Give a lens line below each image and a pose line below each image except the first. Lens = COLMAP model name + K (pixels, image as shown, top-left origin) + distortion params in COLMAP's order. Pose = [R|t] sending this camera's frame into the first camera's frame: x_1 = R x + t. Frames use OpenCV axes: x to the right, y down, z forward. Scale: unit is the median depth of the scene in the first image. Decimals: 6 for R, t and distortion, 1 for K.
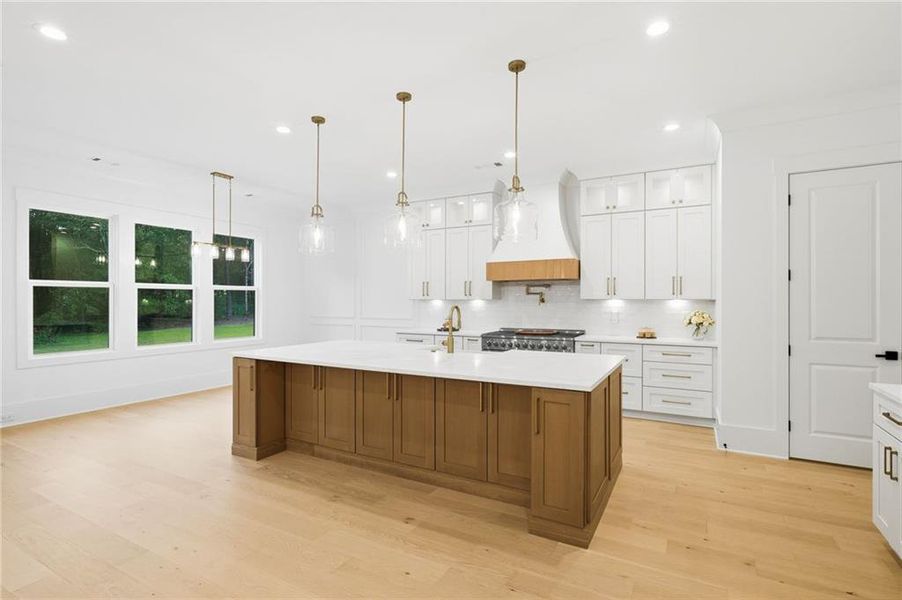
lens RADIAL K [[434.7, 0, 459.1], [0, 434.7, 297.2], [0, 0, 1]] dist [0.000392, 0.000020]
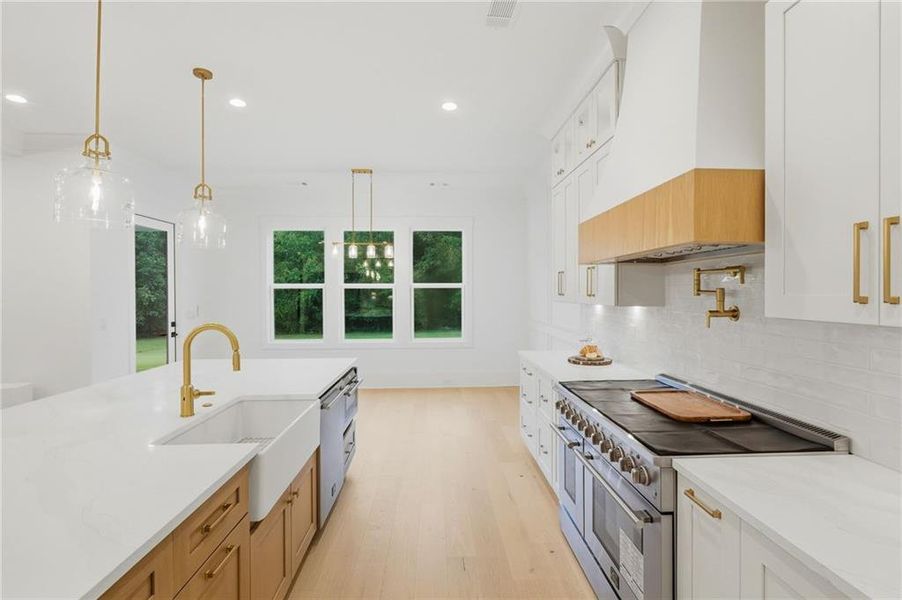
lens RADIAL K [[434.7, 0, 453.5], [0, 434.7, 293.4], [0, 0, 1]] dist [0.000392, 0.000020]
pose [[0.514553, -0.000384, -0.857459, 0.374665], [-0.003758, 0.999989, -0.002703, -0.005093], [0.857450, 0.004613, 0.514546, 0.650177]]
